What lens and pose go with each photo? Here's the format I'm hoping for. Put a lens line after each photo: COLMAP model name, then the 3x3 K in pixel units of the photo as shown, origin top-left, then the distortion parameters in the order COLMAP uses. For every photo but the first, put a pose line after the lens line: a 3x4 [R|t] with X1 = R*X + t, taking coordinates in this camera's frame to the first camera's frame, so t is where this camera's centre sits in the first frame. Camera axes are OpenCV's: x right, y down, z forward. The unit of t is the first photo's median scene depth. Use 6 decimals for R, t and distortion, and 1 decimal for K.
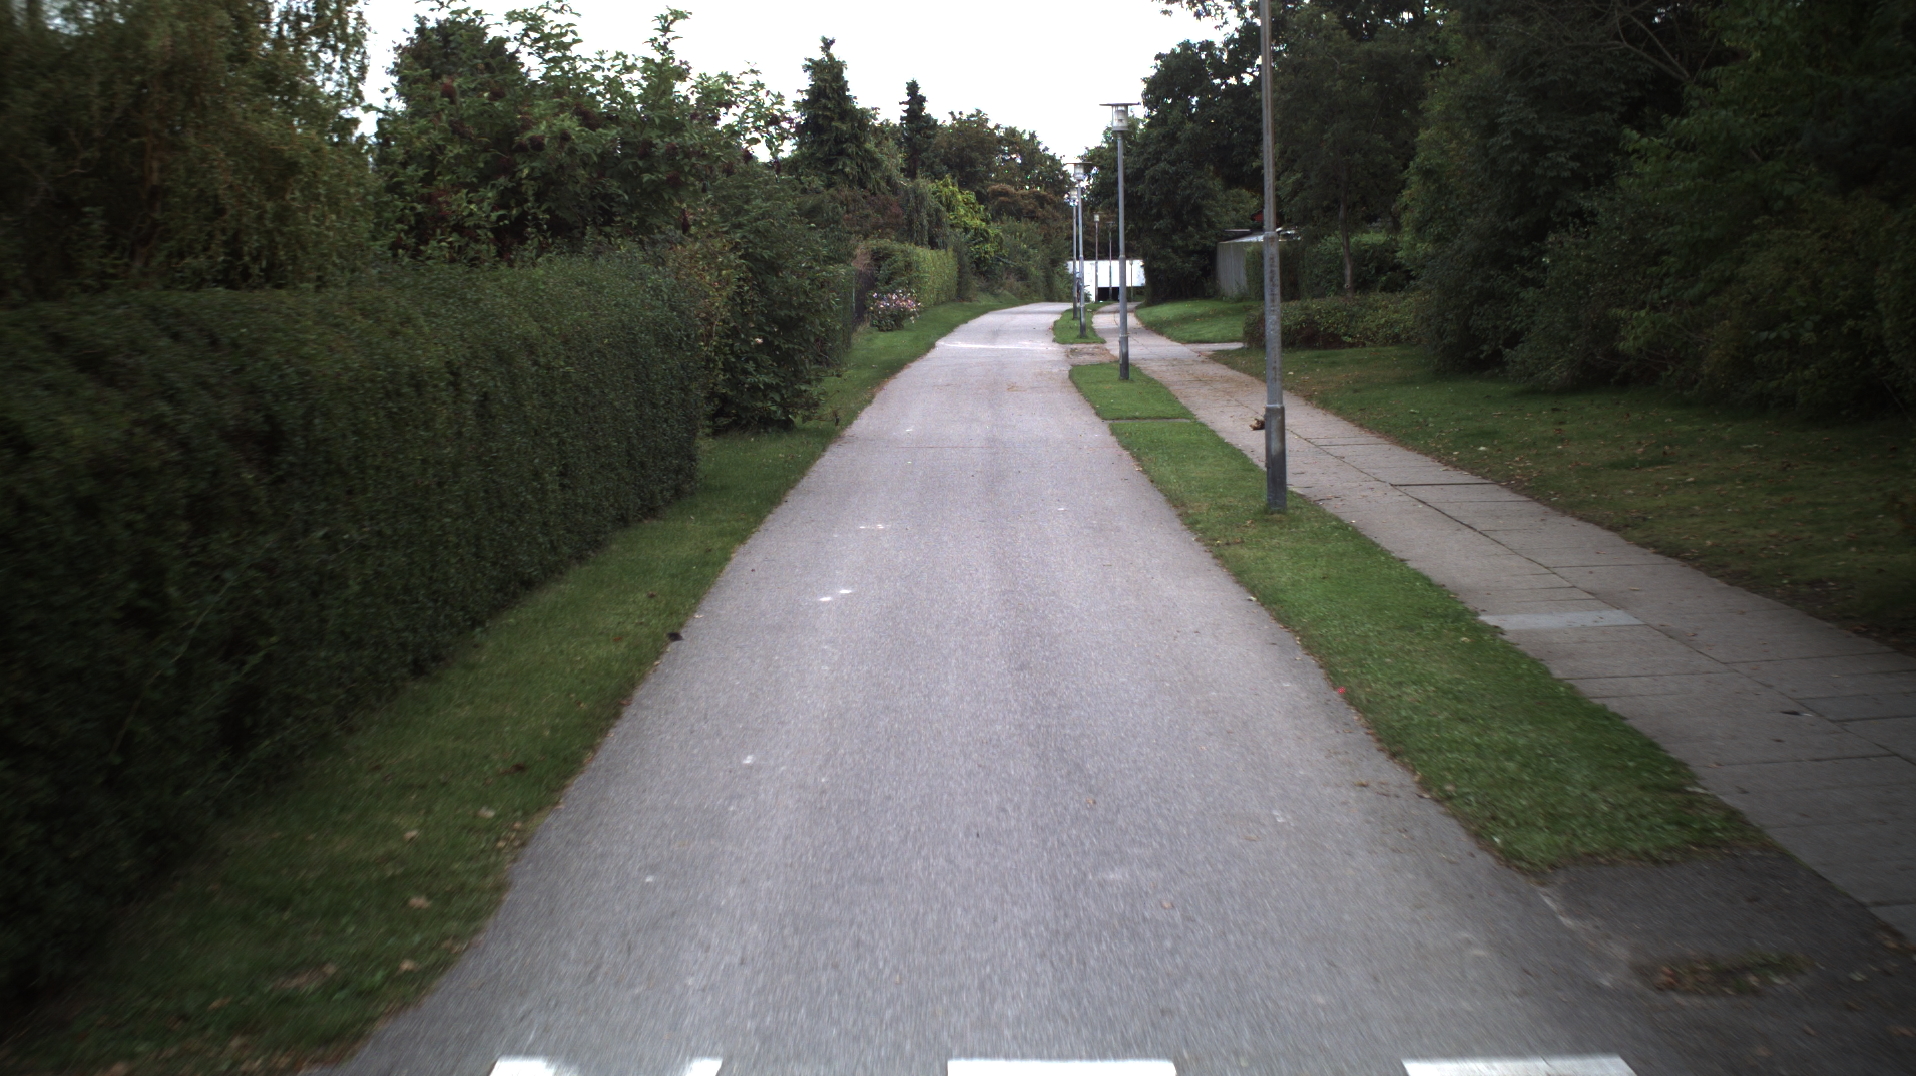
lens RADIAL K [[2841.8, 0, 958.0], [0, 2841.8, 538.0], [0, 0, 1]] dist [-0.178232, 0.026899]
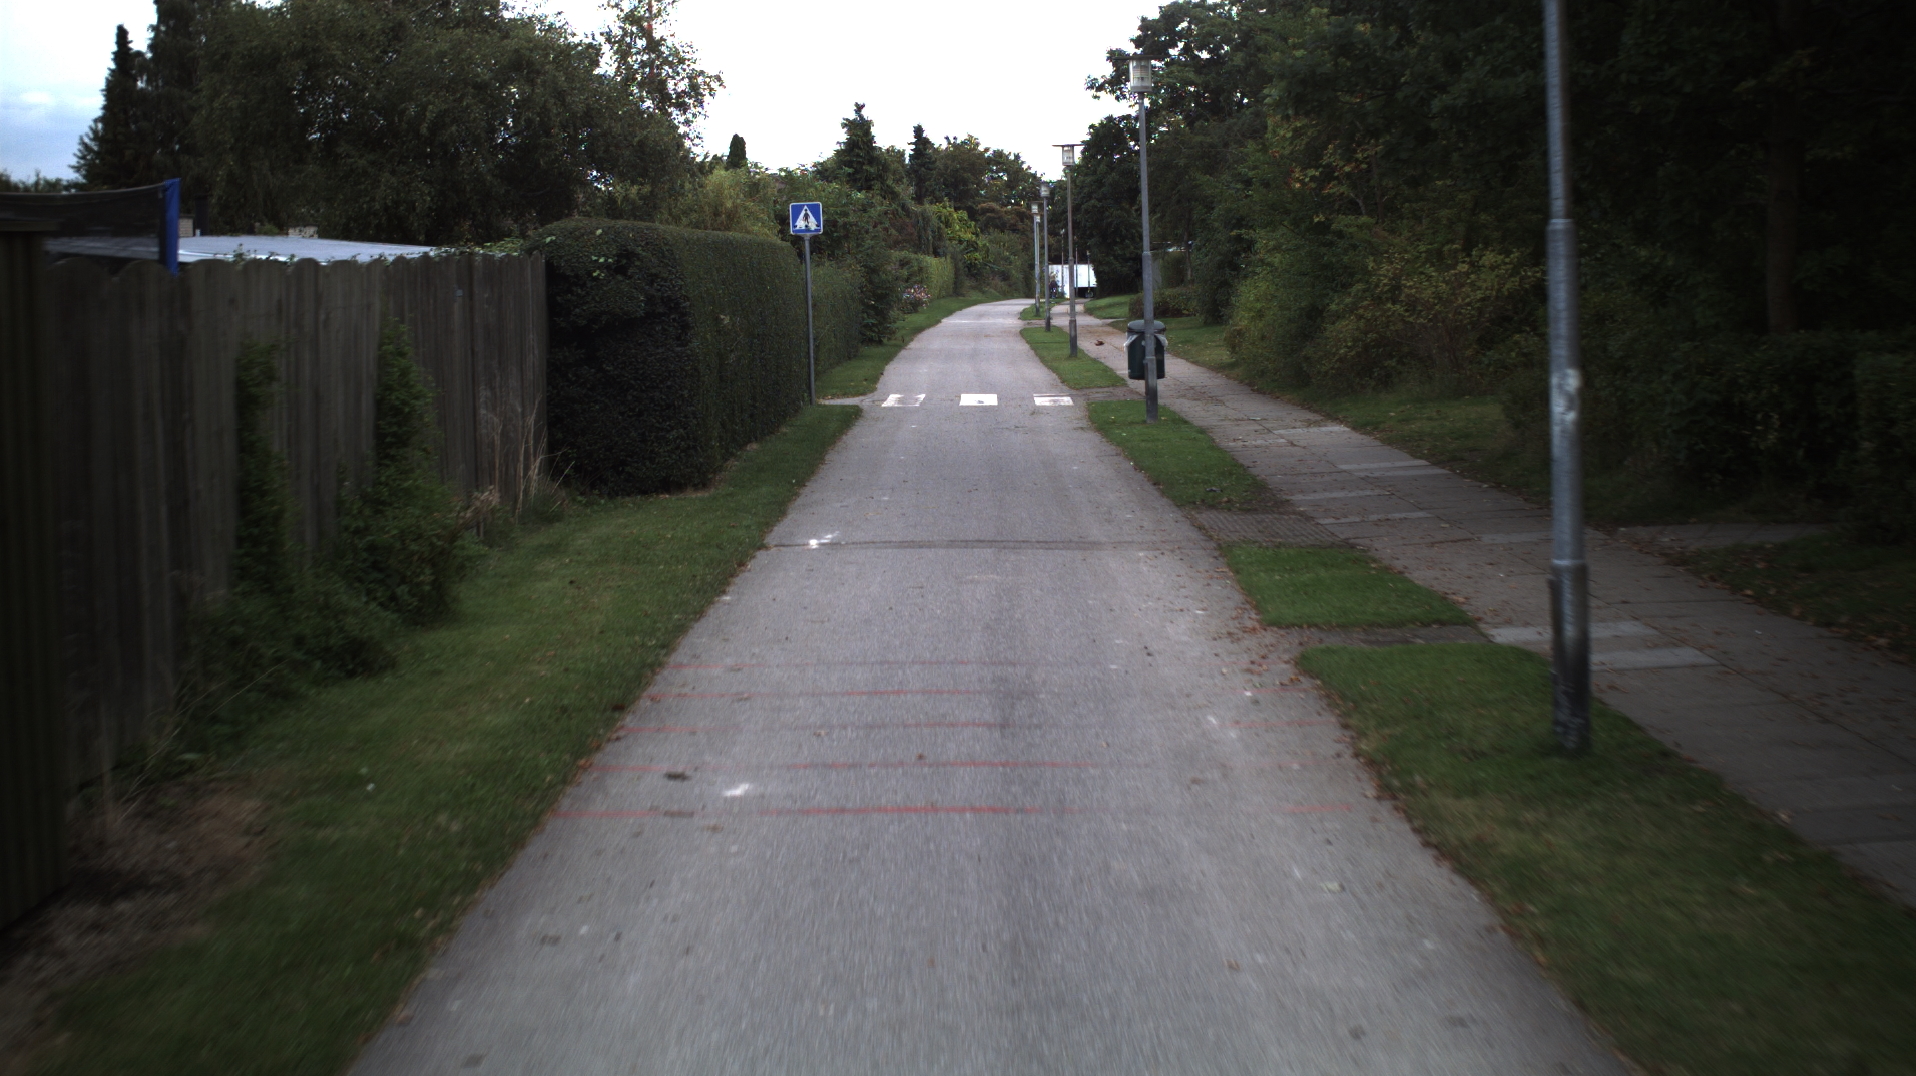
lens RADIAL K [[2841.8, 0, 958.0], [0, 2841.8, 538.0], [0, 0, 1]] dist [-0.178232, 0.026899]
pose [[0.999994, -0.002775, 0.002190, -0.002484], [0.002778, 0.999995, -0.001201, 0.049379], [-0.002187, 0.001207, 0.999997, -0.516630]]
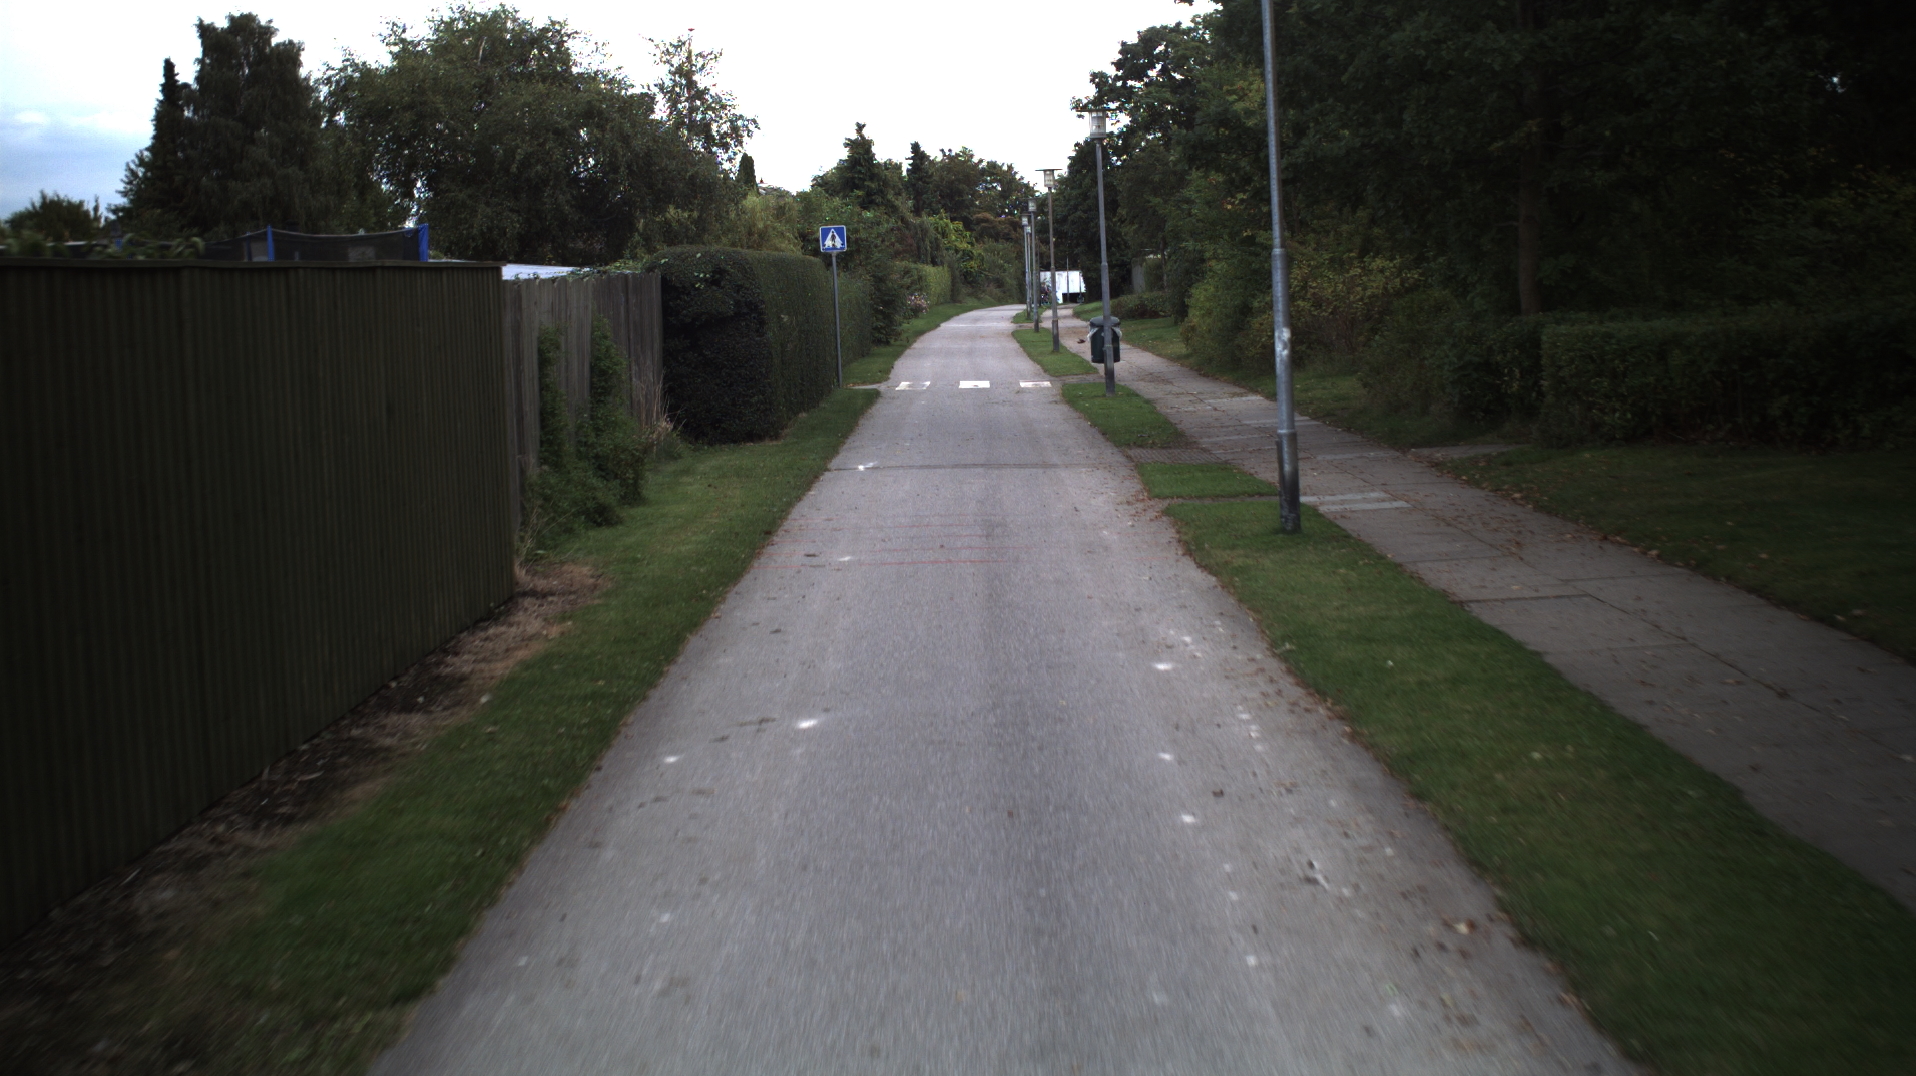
lens RADIAL K [[2841.8, 0, 958.0], [0, 2841.8, 538.0], [0, 0, 1]] dist [-0.178232, 0.026899]
pose [[0.999867, -0.016149, 0.002309, -0.003262], [0.016157, 0.999862, -0.003865, 0.061454], [-0.002246, 0.003901, 0.999990, -0.645803]]
